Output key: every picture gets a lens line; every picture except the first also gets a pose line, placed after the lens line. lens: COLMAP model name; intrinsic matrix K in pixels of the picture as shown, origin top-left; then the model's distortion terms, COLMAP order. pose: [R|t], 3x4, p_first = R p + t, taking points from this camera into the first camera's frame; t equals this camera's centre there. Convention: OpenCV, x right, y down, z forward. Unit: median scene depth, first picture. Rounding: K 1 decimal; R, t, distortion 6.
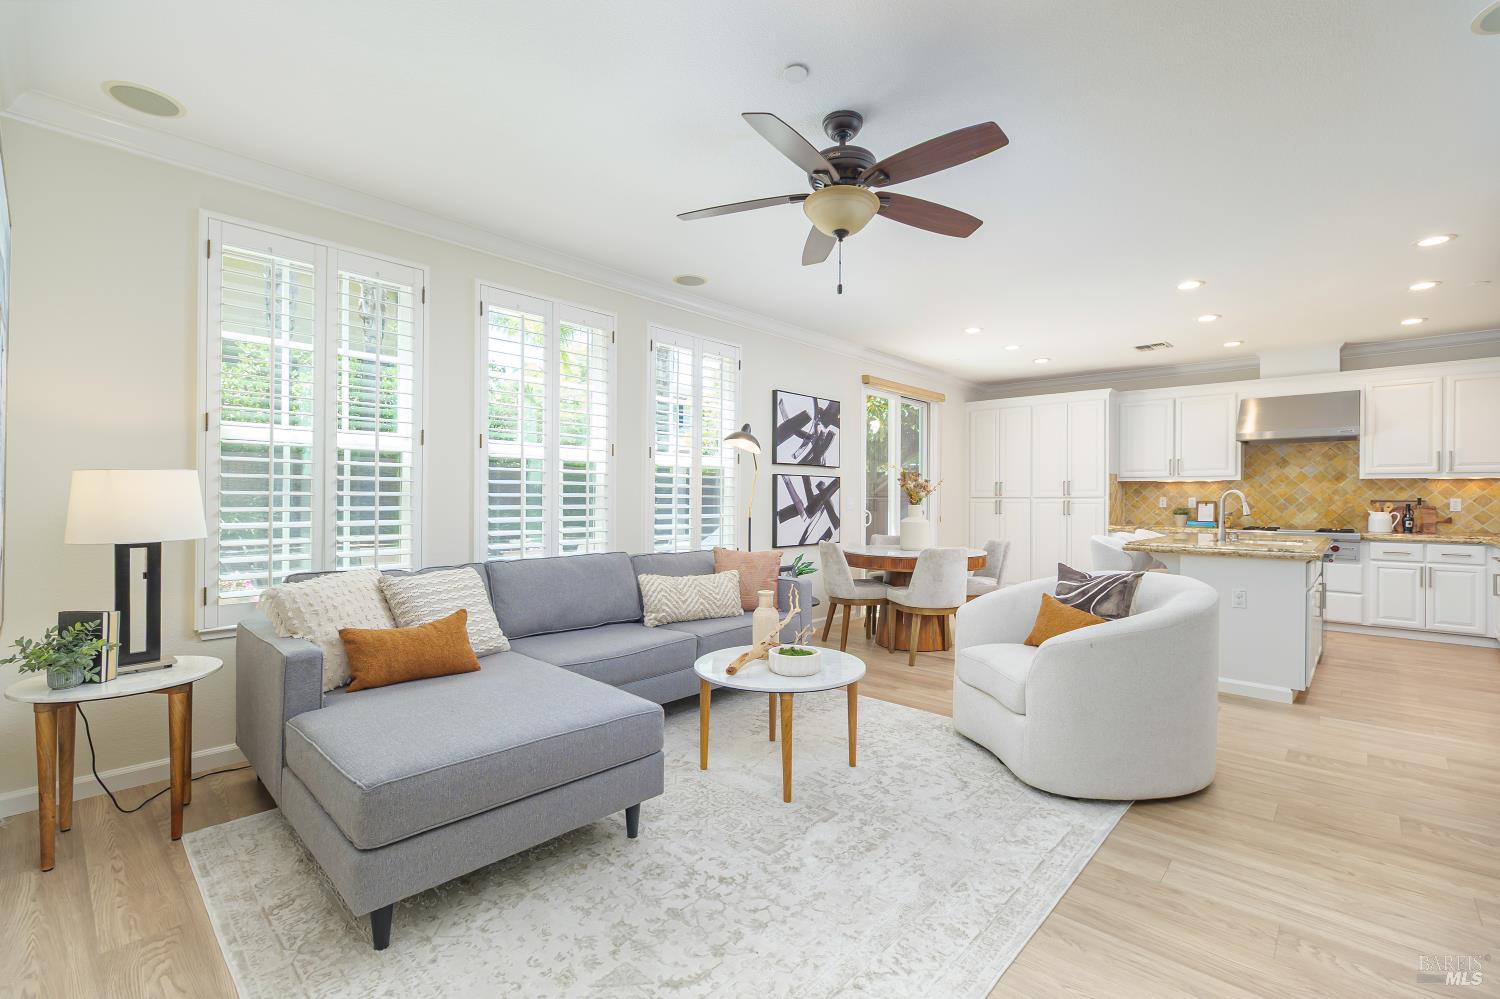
lens RADIAL K [[662.6, 0, 755.3], [0, 662.6, 498.0], [0, 0, 1]] dist [0.000268, -0.001900]
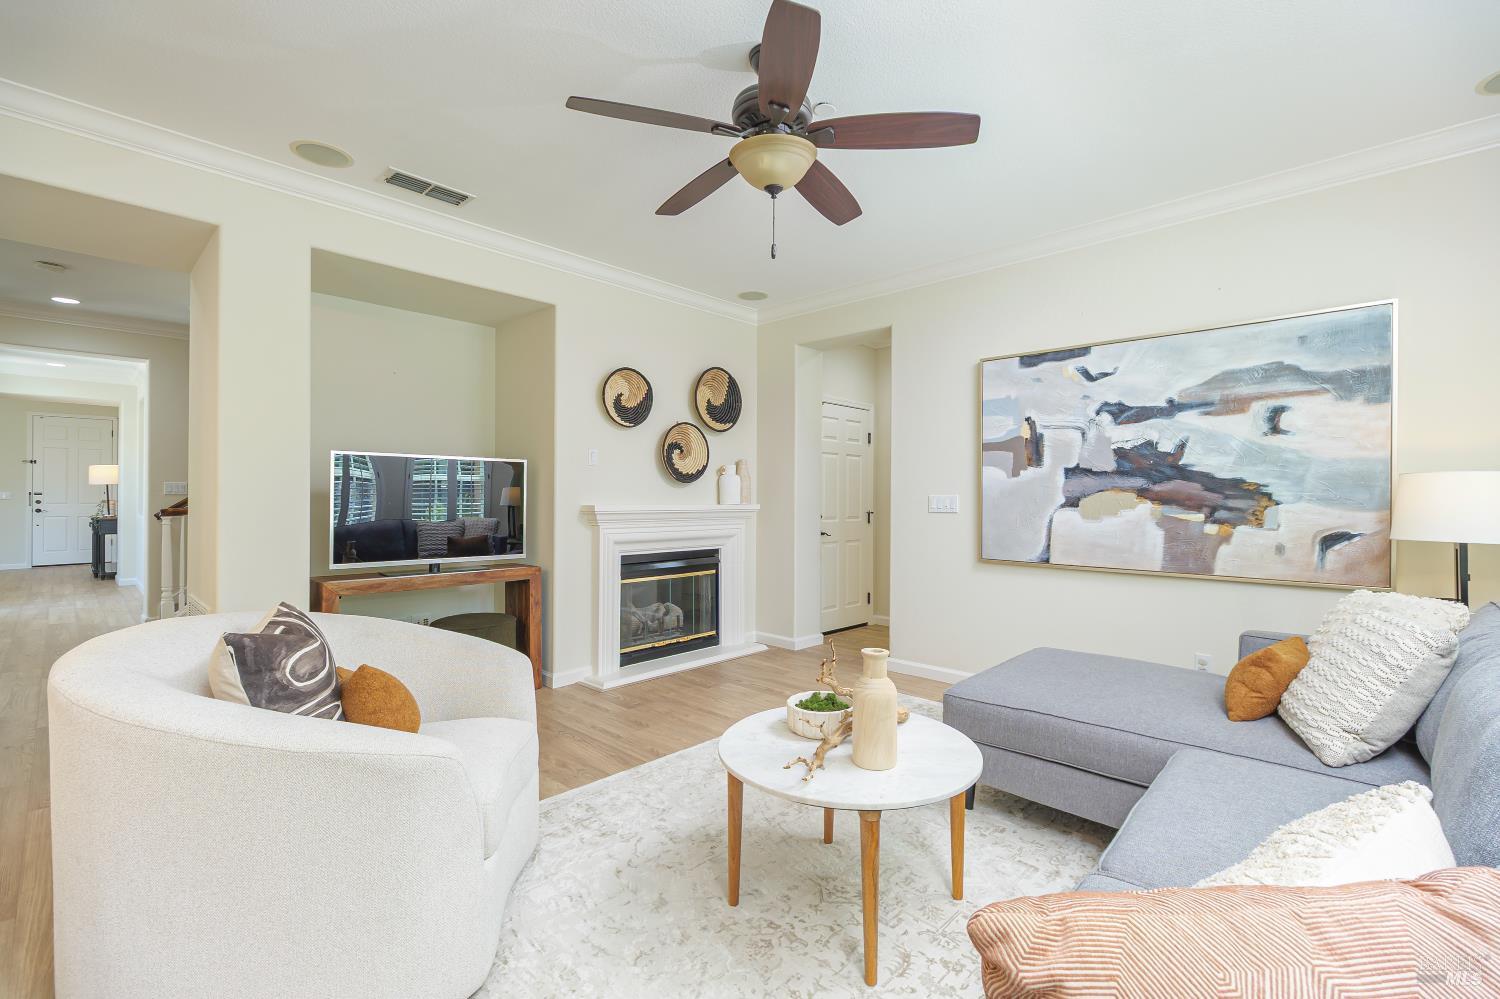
lens RADIAL K [[662.6, 0, 756.4], [0, 662.6, 498.7], [0, 0, 1]] dist [0.000268, -0.001900]
pose [[-0.999747, -0.014808, 0.016940, 0.056138], [-0.014694, 0.999869, 0.006830, -0.001398], [-0.017038, 0.006580, -0.999833, 0.795805]]
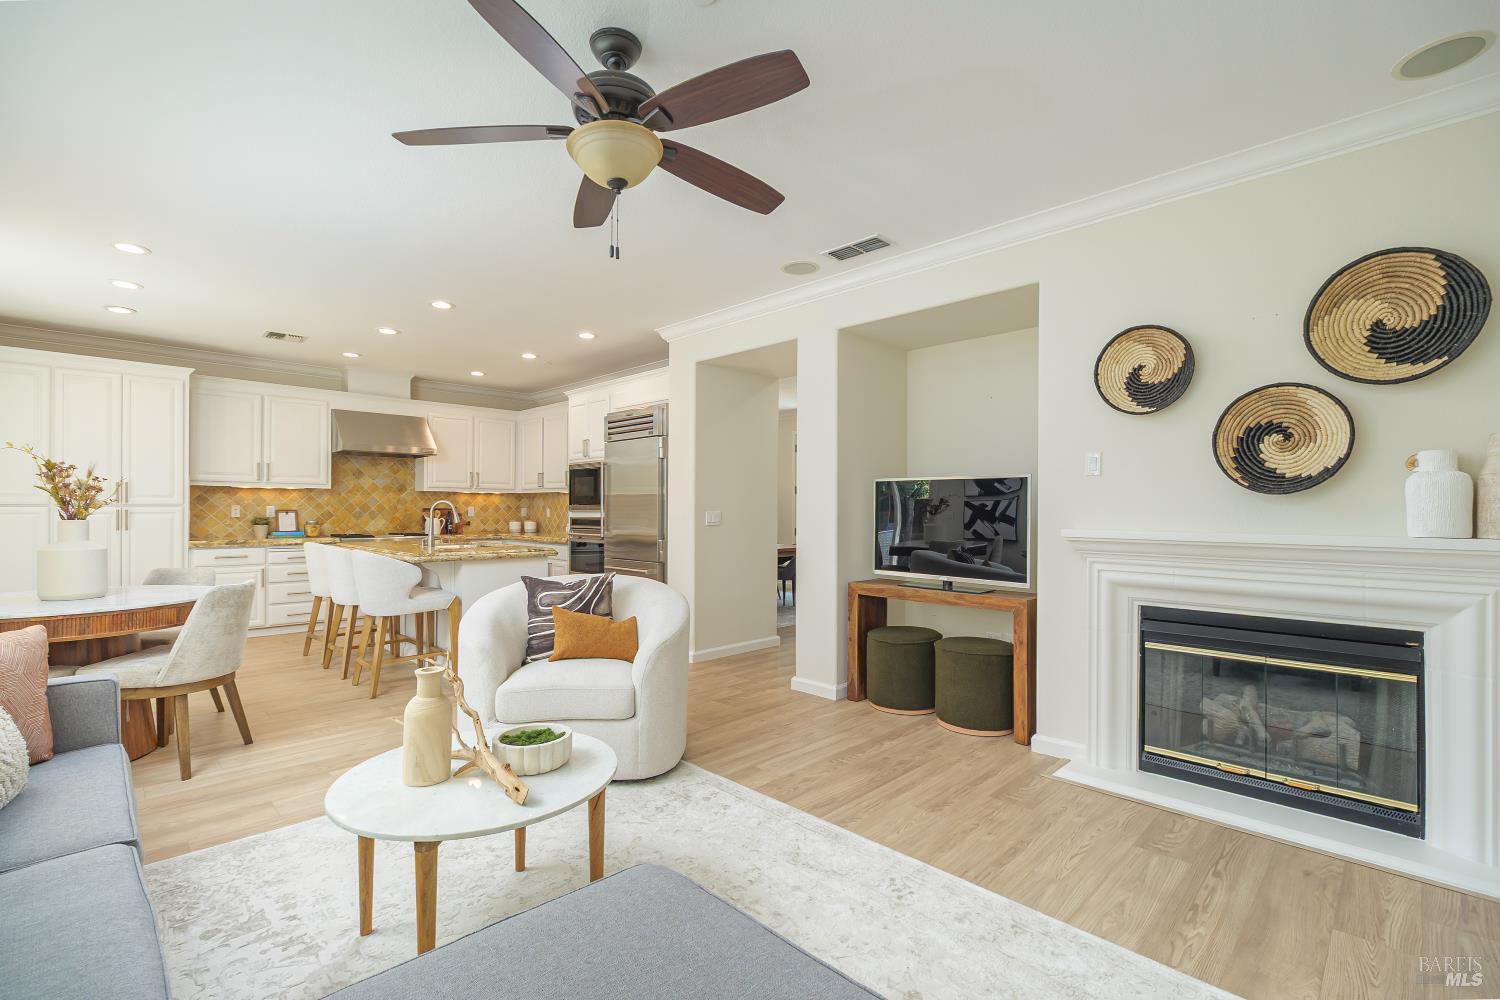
lens RADIAL K [[662.6, 0, 764.5], [0, 662.6, 513.3], [0, 0, 1]] dist [0.000268, -0.001900]
pose [[0.031155, -0.011234, 0.999451, -0.282782], [-0.004252, 0.999926, 0.011372, -0.004411], [-0.999506, -0.004604, 0.031105, 0.337202]]
